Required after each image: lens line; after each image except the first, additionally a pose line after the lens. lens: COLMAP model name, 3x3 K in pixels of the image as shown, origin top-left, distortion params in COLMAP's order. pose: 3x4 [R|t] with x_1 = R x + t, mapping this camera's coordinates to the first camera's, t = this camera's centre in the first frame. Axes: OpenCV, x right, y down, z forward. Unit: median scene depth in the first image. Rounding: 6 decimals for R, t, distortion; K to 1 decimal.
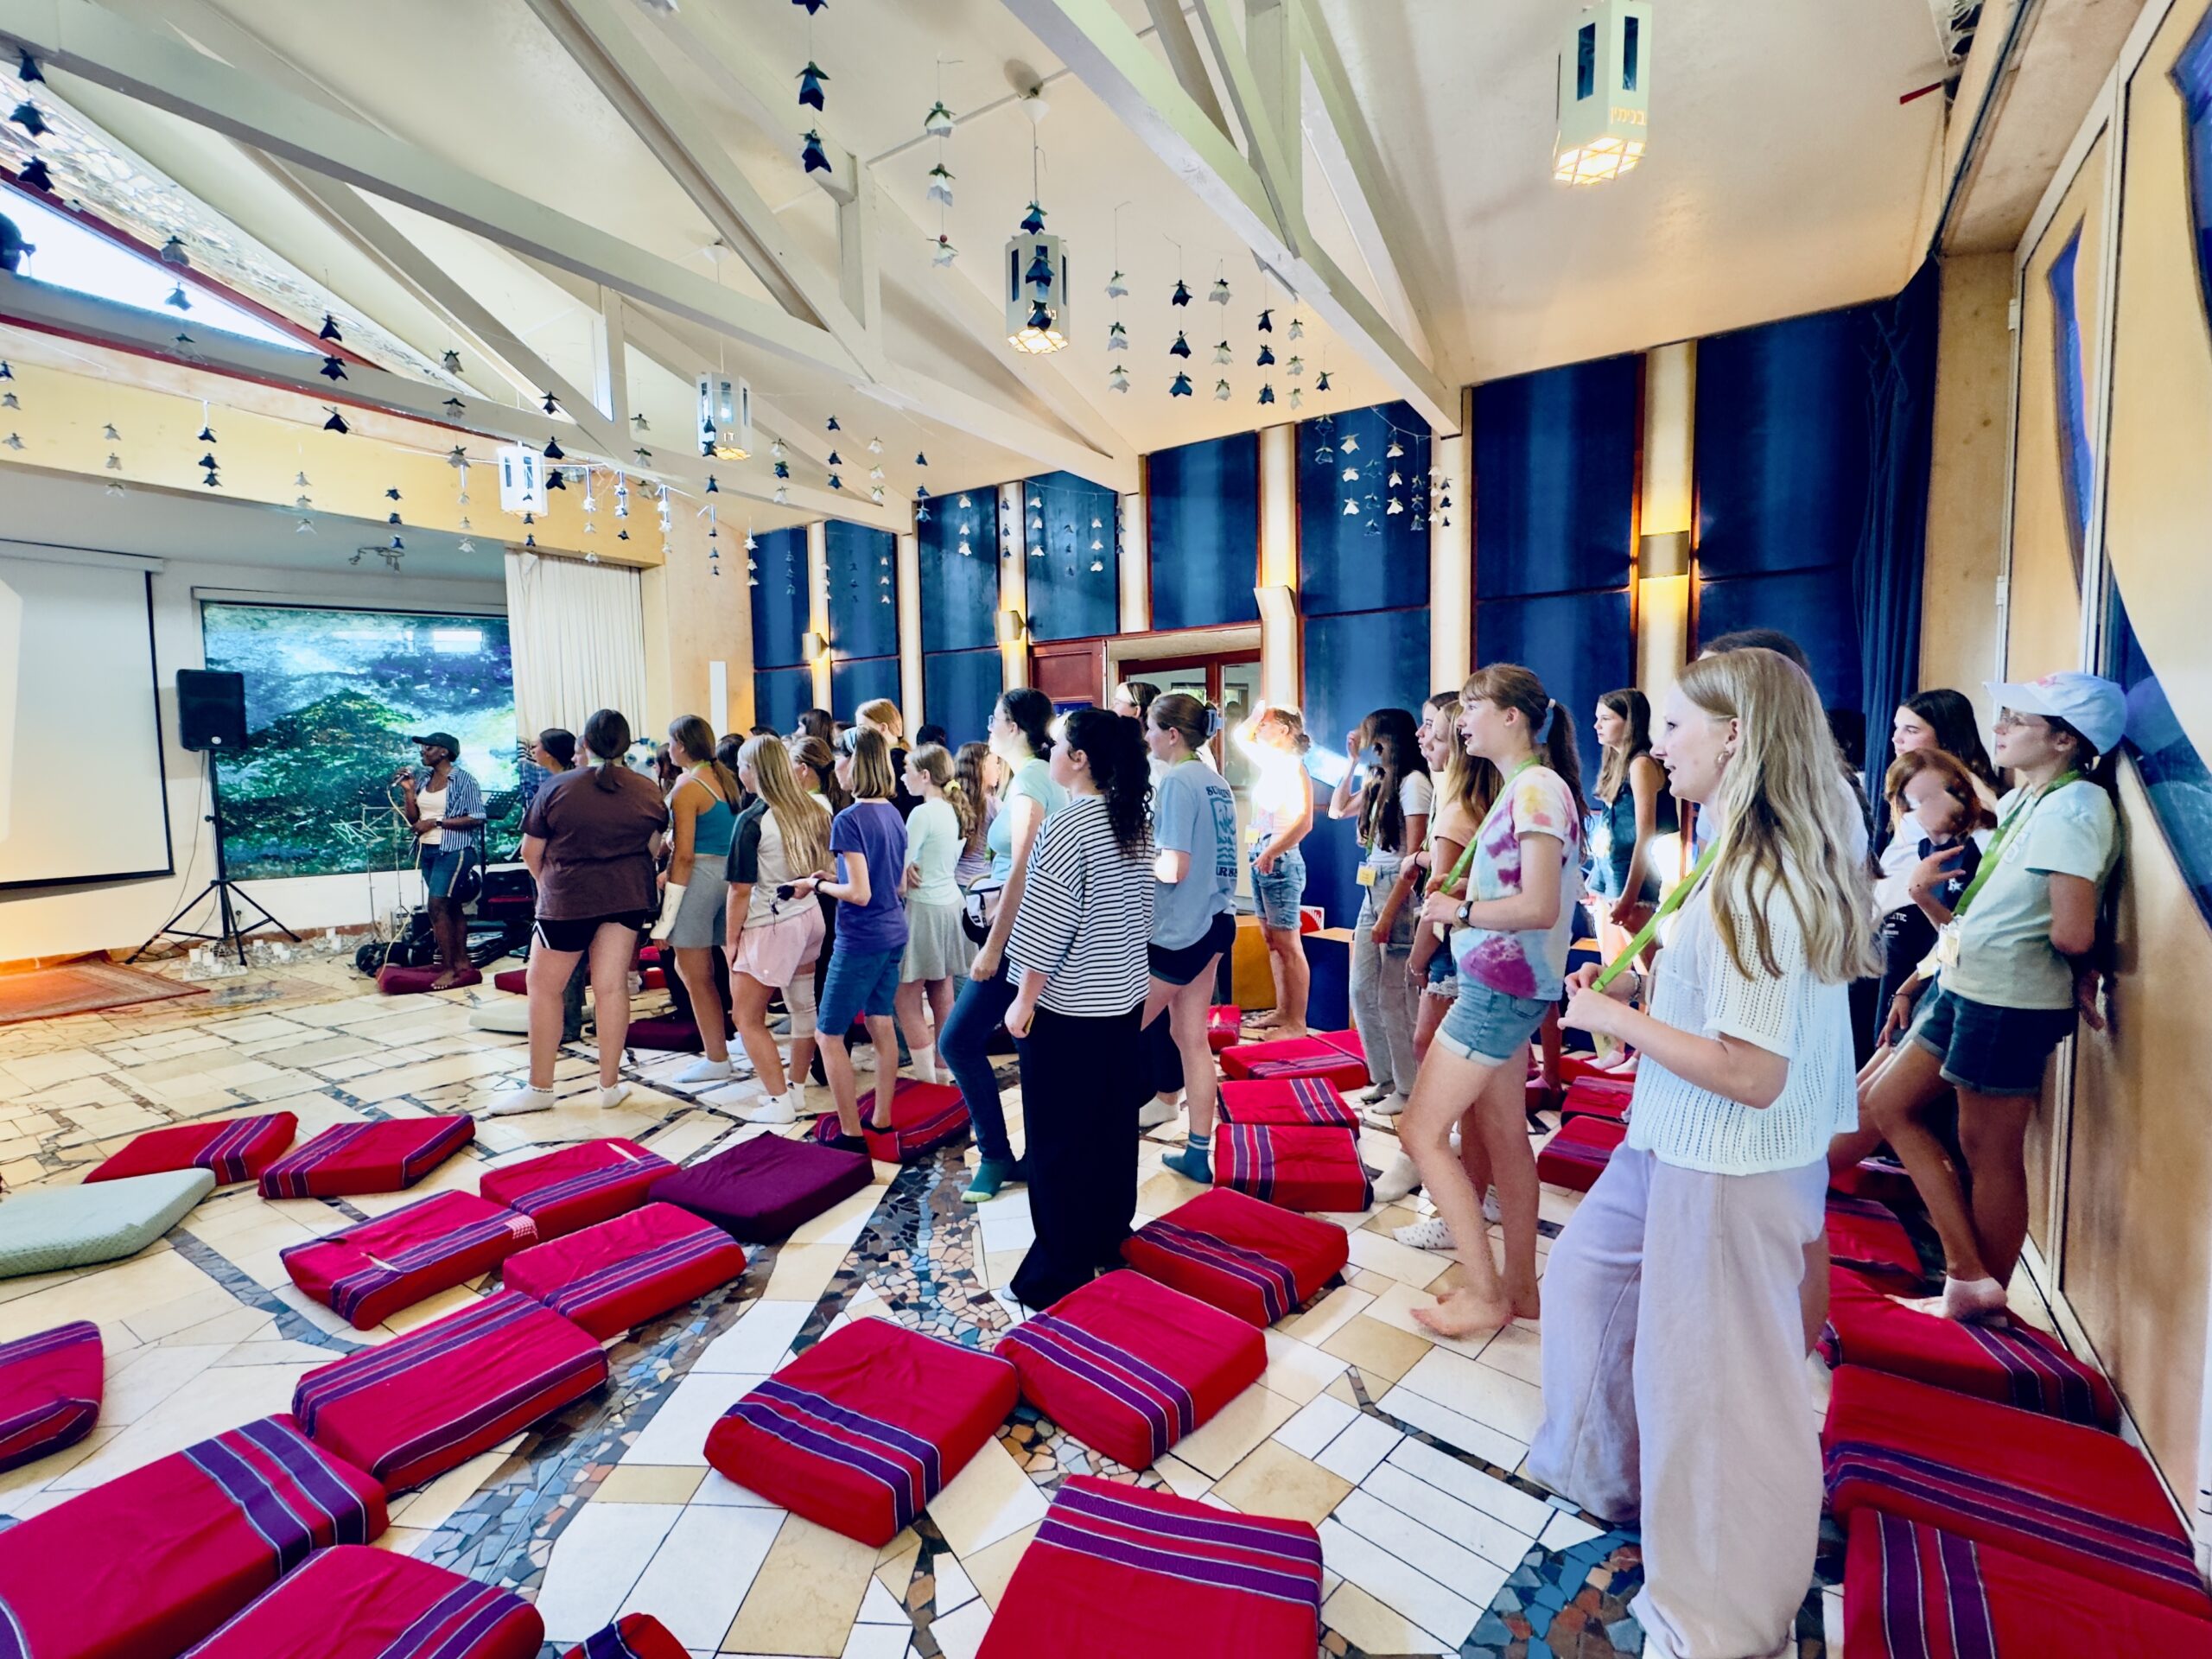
lens RADIAL K [[995.2, 0, 1106.0], [0, 995.2, 829.5], [0, 0, 1]] dist [0.000418, 0.000238]
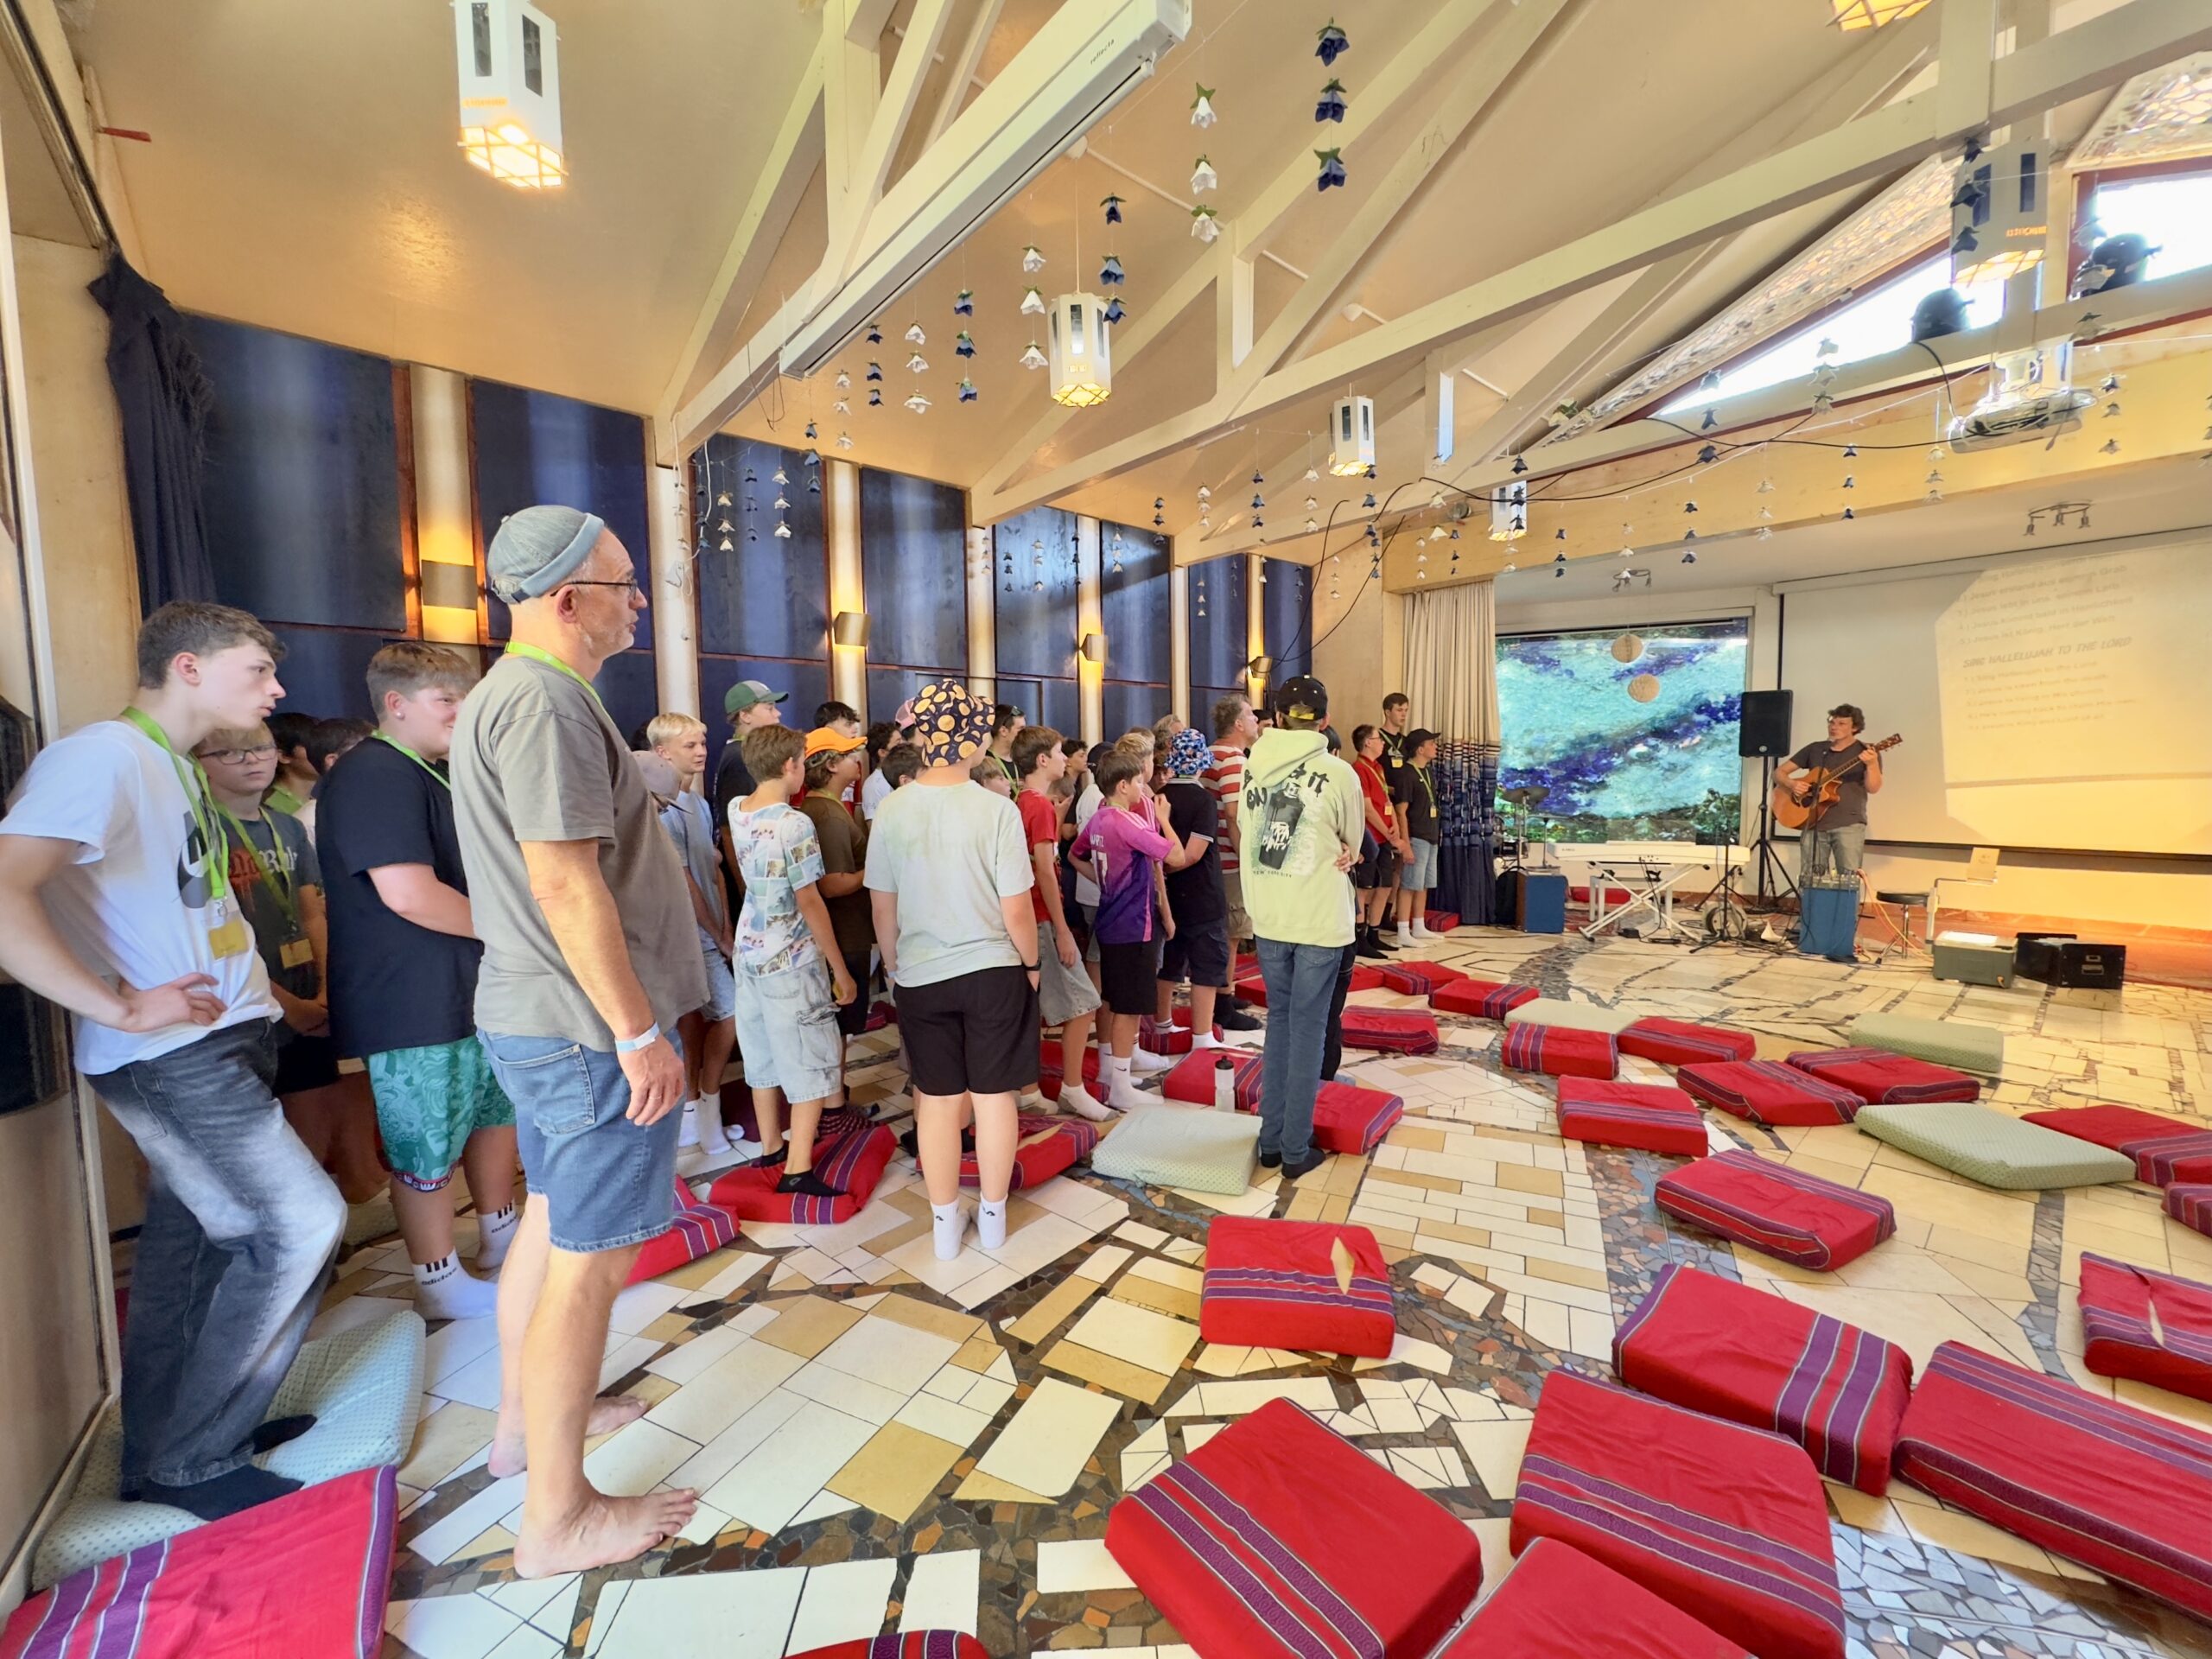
lens RADIAL K [[881.4, 0, 1106.0], [0, 881.4, 829.5], [0, 0, 1]] dist [-0.000733, -0.000199]
pose [[-0.286160, 0.080999, -0.954752, 0.088110], [-0.048034, 0.993955, 0.098721, -0.007741], [0.956977, 0.074111, -0.280540, 0.126169]]
